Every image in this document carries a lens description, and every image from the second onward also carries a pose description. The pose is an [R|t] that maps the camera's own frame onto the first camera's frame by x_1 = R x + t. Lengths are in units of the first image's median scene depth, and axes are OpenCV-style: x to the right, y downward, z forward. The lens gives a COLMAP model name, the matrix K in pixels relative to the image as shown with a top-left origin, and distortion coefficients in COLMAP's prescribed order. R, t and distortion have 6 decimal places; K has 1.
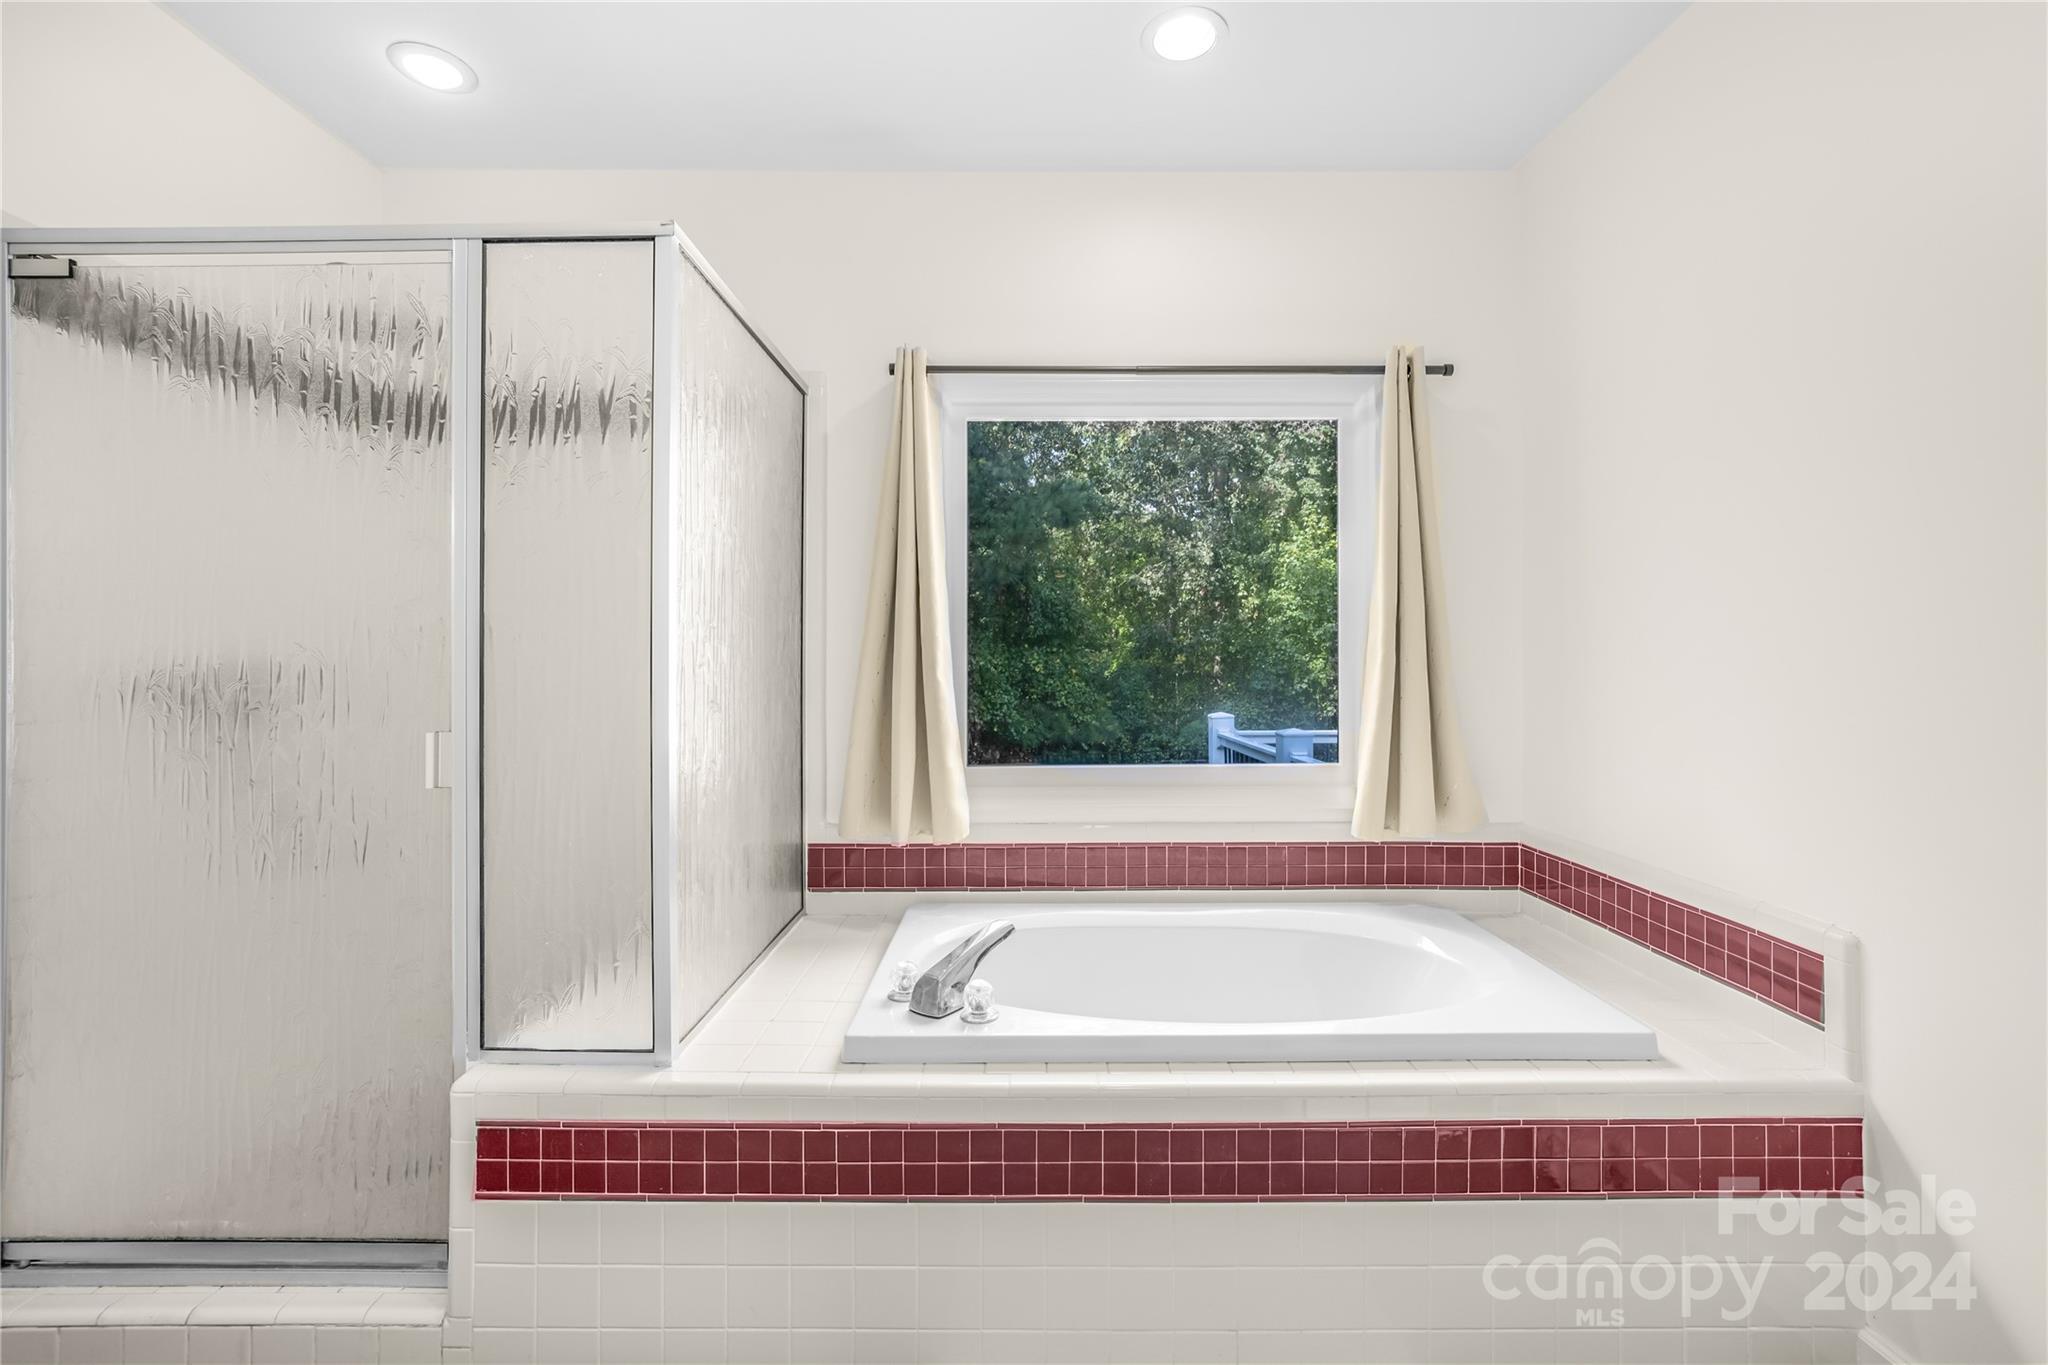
lens RADIAL K [[896.7, 0, 992.1], [0, 896.7, 691.8], [0, 0, 1]] dist [-0.025595, 0.017044]
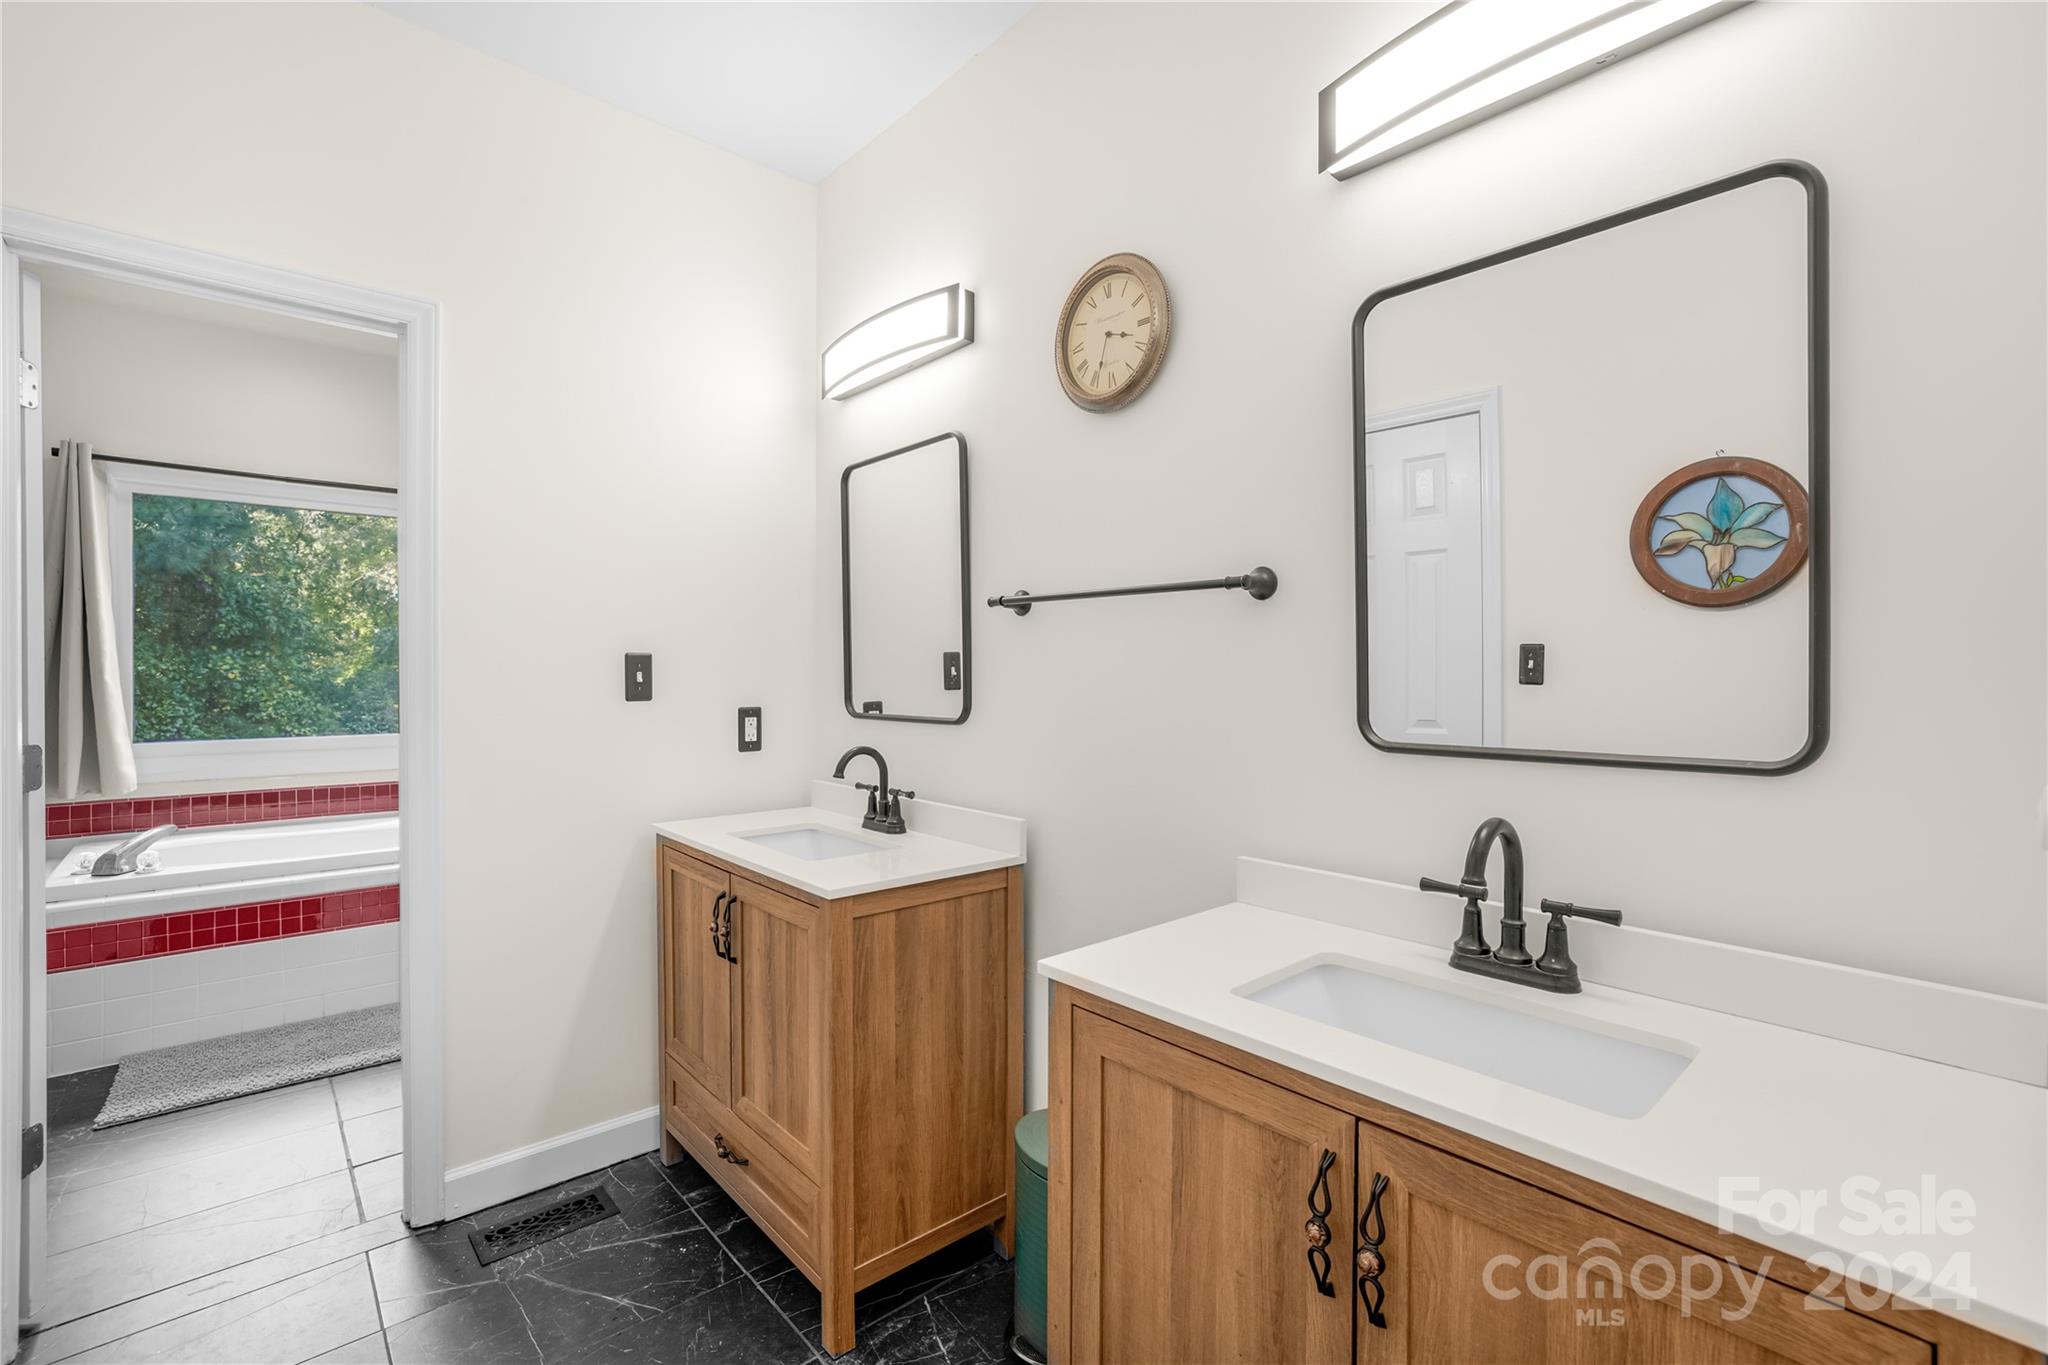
lens RADIAL K [[901.3, 0, 1024.0], [0, 901.3, 682.5], [0, 0, 1]] dist [-0.026756, 0.008552]
pose [[0.714992, -0.003463, 0.699124, 0.000044], [0.016326, 0.999798, -0.011745, 0.003275], [-0.698942, 0.019812, 0.714904, -0.119760]]
